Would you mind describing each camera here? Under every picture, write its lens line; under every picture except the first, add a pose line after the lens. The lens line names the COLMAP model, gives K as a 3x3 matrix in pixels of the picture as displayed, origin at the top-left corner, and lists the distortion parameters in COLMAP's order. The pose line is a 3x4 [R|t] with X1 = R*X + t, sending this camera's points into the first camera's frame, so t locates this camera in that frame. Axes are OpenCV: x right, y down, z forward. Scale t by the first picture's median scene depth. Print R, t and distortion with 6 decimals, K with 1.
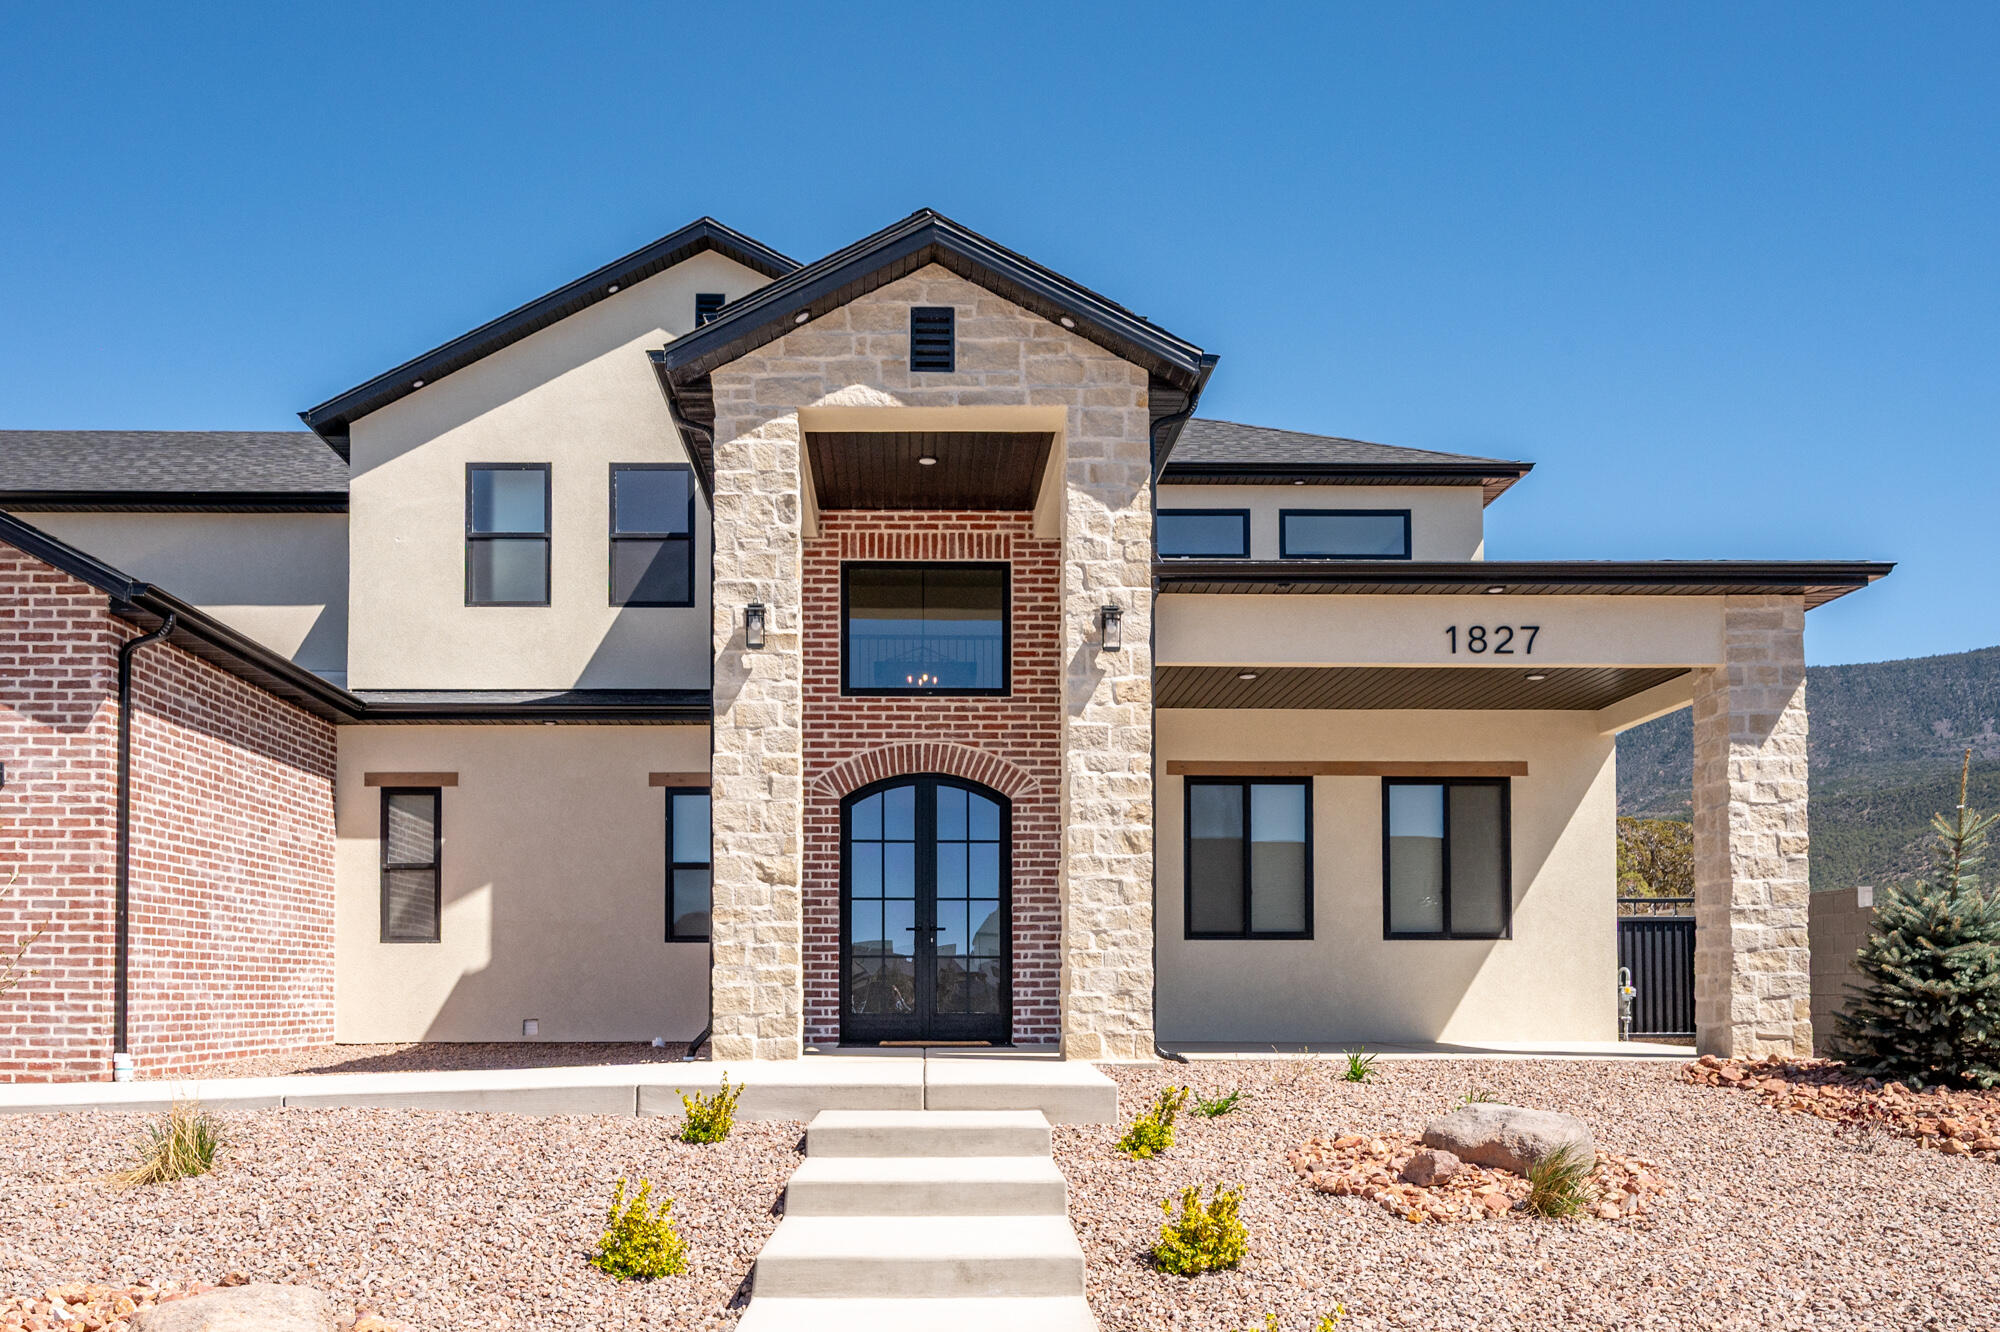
lens RADIAL K [[1737.2, 0, 903.1], [0, 1737.2, 971.0], [0, 0, 1]] dist [-0.001174, 0.004831]
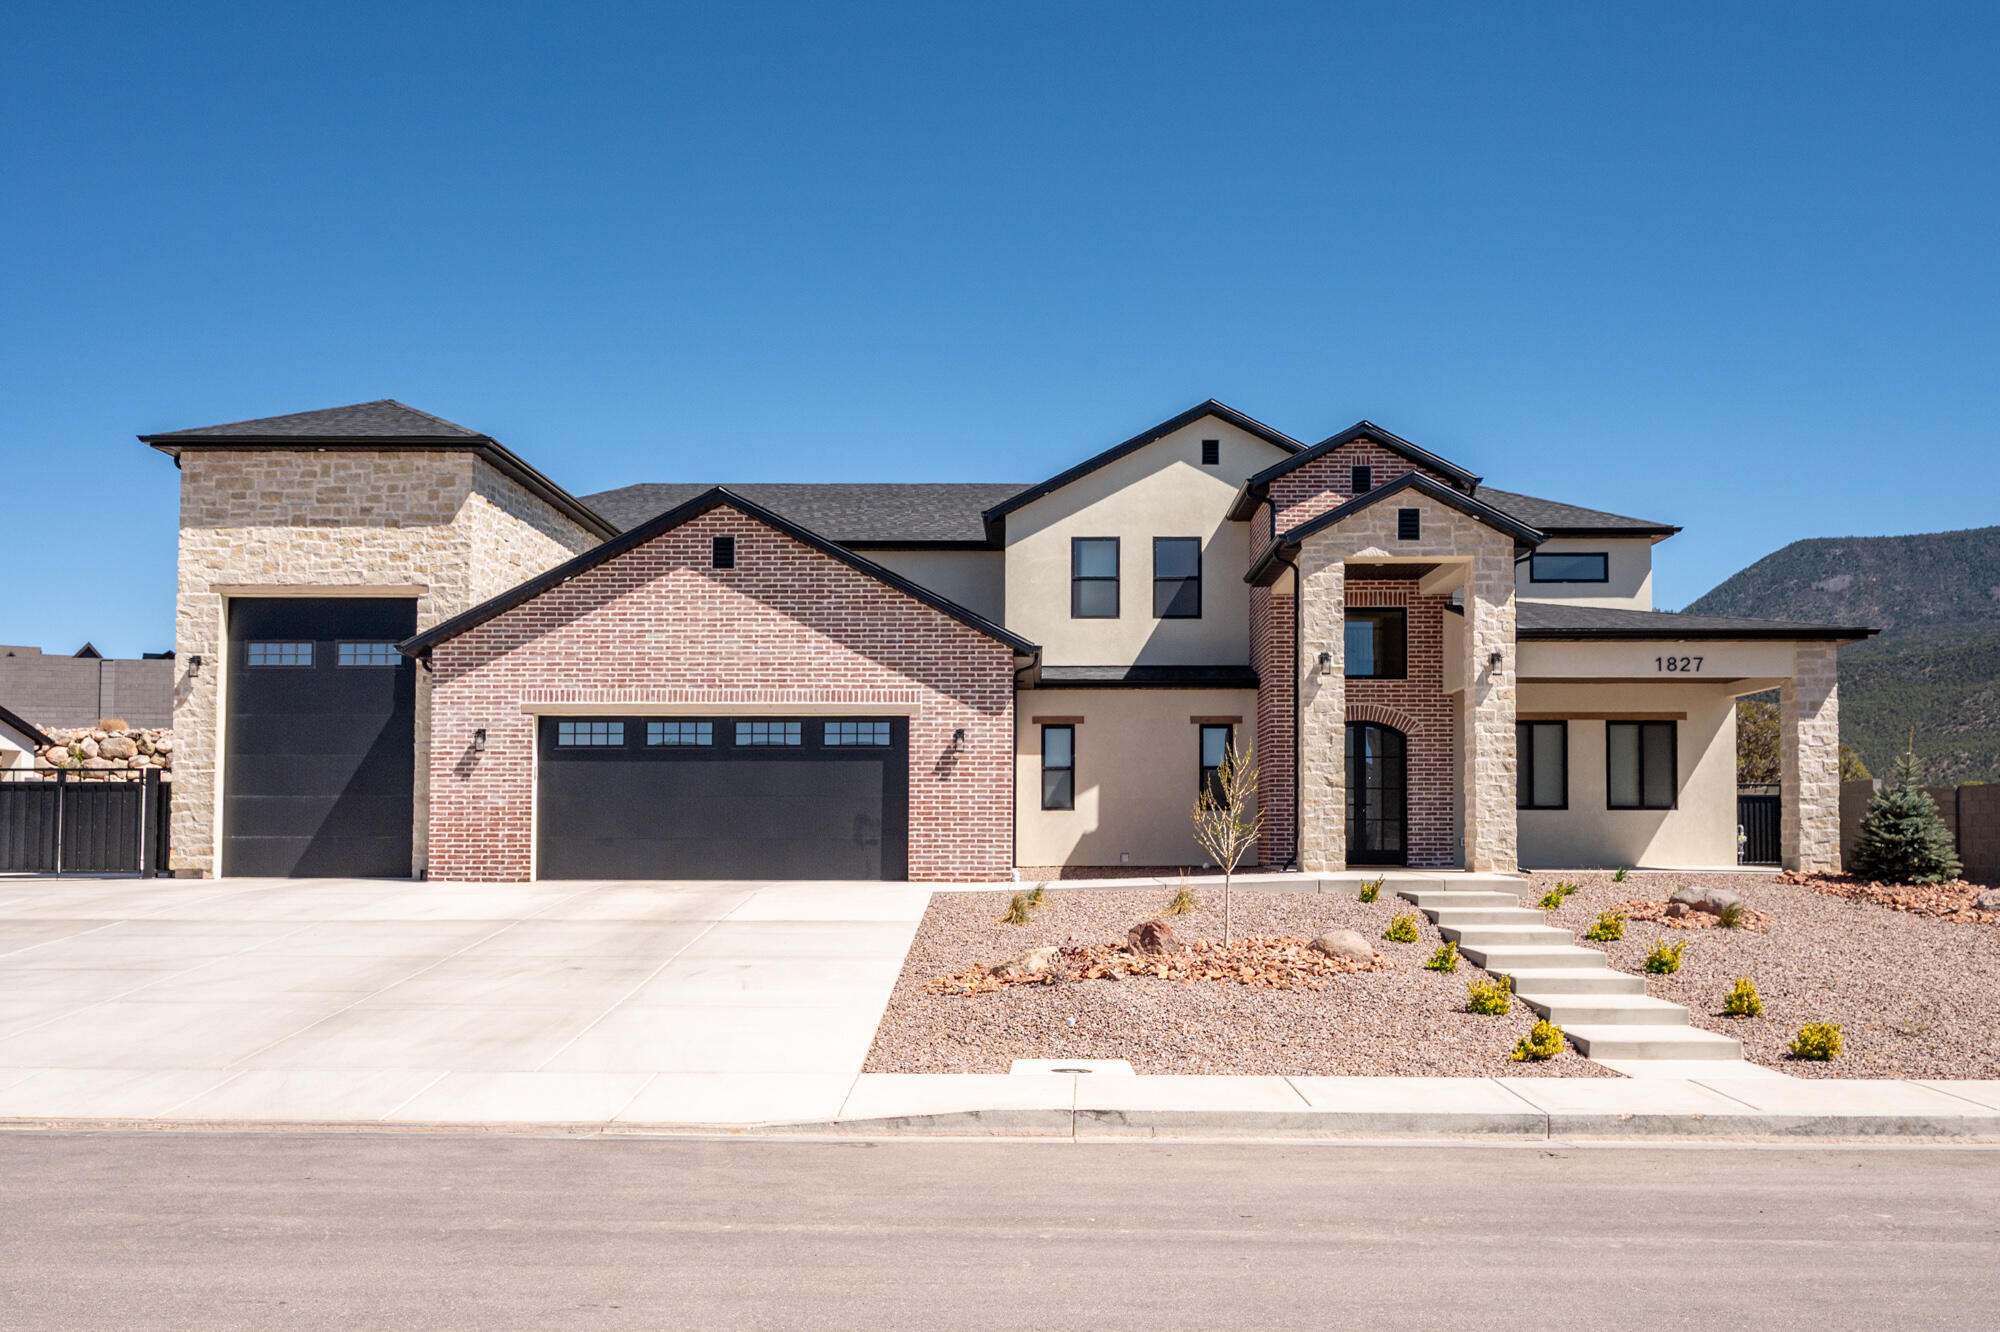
lens RADIAL K [[1556.7, 0, 1010.3], [0, 1556.7, 810.6], [0, 0, 1]] dist [0.003476, -0.002750]
pose [[0.999671, 0.000321, -0.025661, -0.403121], [-0.000387, 0.999997, -0.002582, -0.016760], [0.025660, 0.002591, 0.999667, -0.852880]]
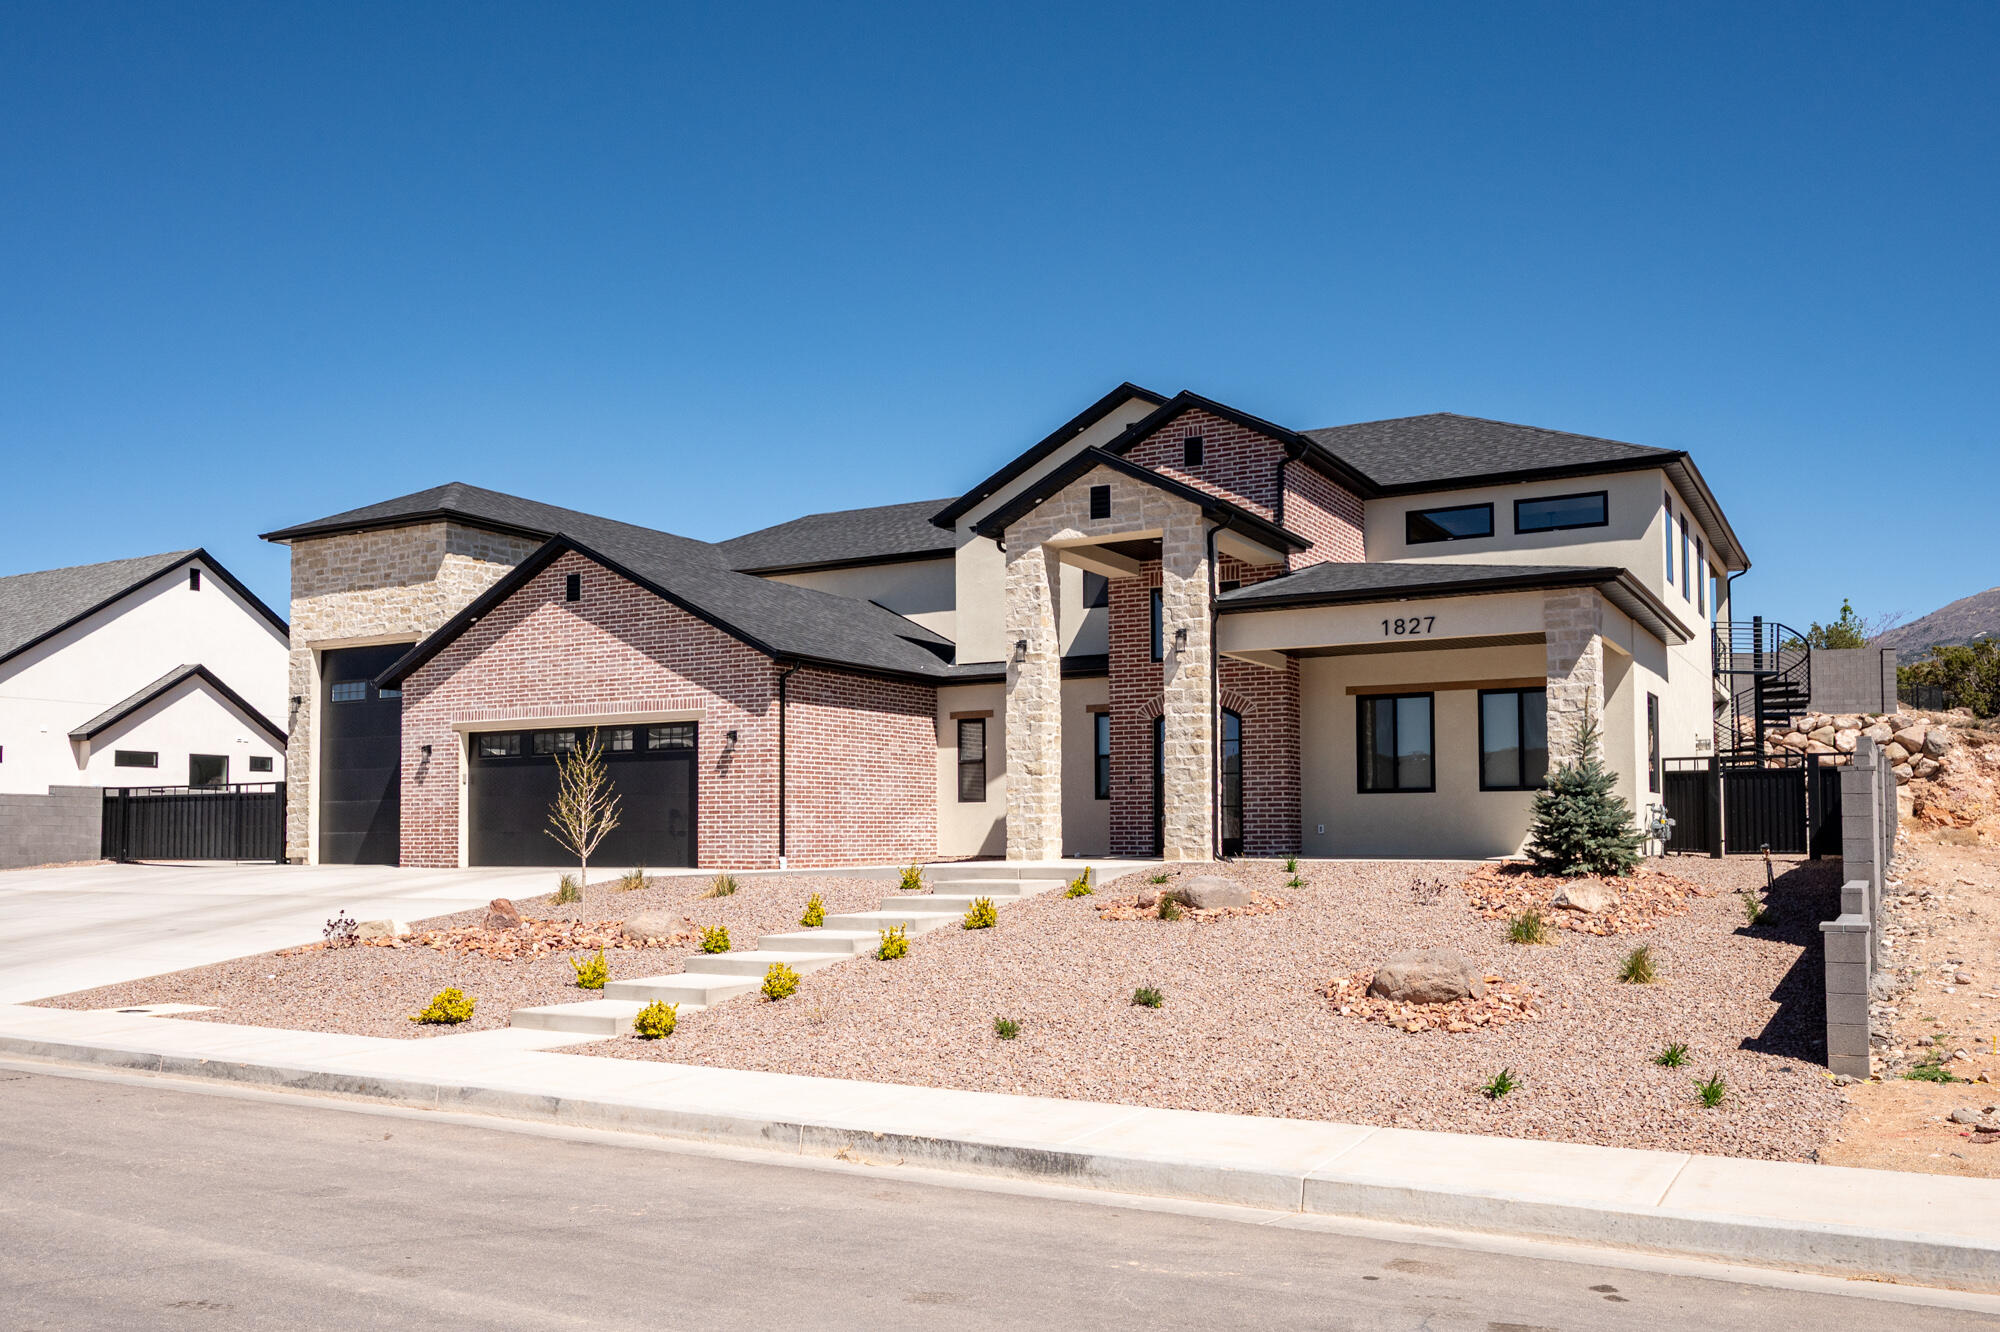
lens RADIAL K [[1563.8, 0, 1000.8], [0, 1563.8, 808.2], [0, 0, 1]] dist [0.002775, -0.001210]
pose [[0.871837, -0.014038, -0.489596, 0.784096], [0.013804, 0.999896, -0.004088, -0.003372], [0.489602, -0.003195, 0.871940, -0.625472]]
